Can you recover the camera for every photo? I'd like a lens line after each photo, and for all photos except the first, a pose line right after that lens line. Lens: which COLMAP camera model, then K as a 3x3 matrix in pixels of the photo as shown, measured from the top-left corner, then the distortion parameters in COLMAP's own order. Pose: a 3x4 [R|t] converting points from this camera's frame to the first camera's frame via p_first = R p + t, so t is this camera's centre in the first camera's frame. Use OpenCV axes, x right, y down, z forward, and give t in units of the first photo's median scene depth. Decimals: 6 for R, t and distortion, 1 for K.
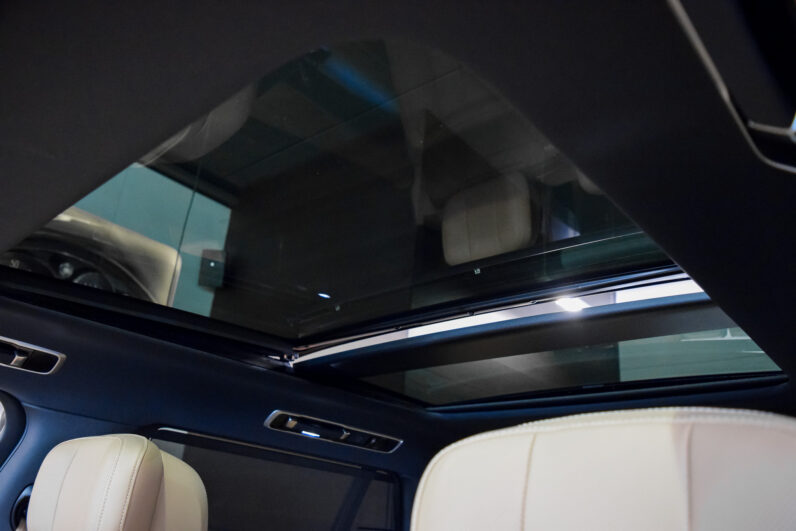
lens RADIAL K [[627.5, 0, 398.0], [0, 627.5, 265.5], [0, 0, 1]] dist [-0.074668, 0.001886]
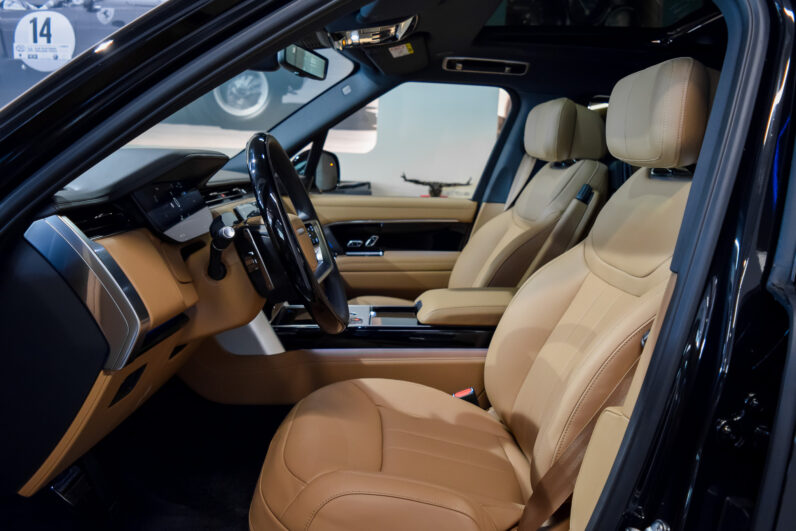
lens RADIAL K [[627.5, 0, 398.0], [0, 627.5, 265.5], [0, 0, 1]] dist [-0.074668, 0.001886]
pose [[0.679245, 0.078252, -0.729728, 0.554612], [0.282248, 0.889977, 0.358157, -0.086142], [0.677468, -0.449241, 0.582426, -0.594044]]
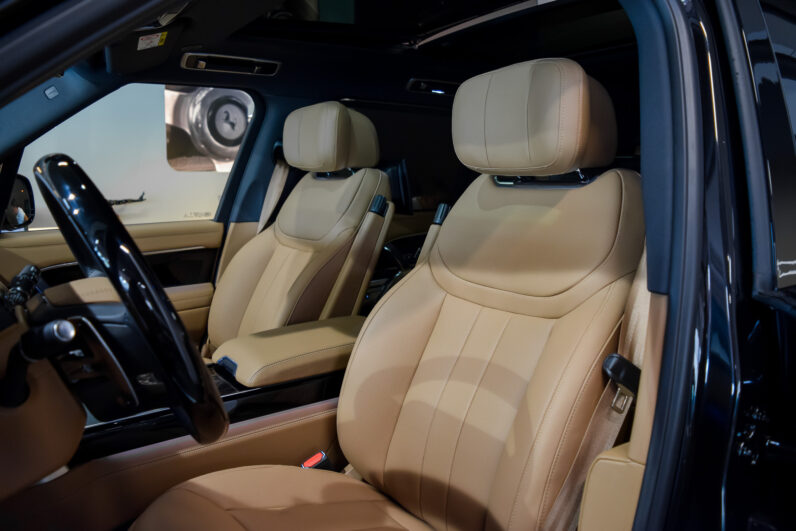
lens RADIAL K [[625.9, 0, 398.0], [0, 625.9, 265.5], [0, 0, 1]] dist [-0.084691, 0.007633]
pose [[0.961980, -0.036217, -0.270710, 0.180263], [0.166735, 0.862913, 0.477054, -0.112542], [0.216321, -0.504052, 0.836144, -0.553281]]
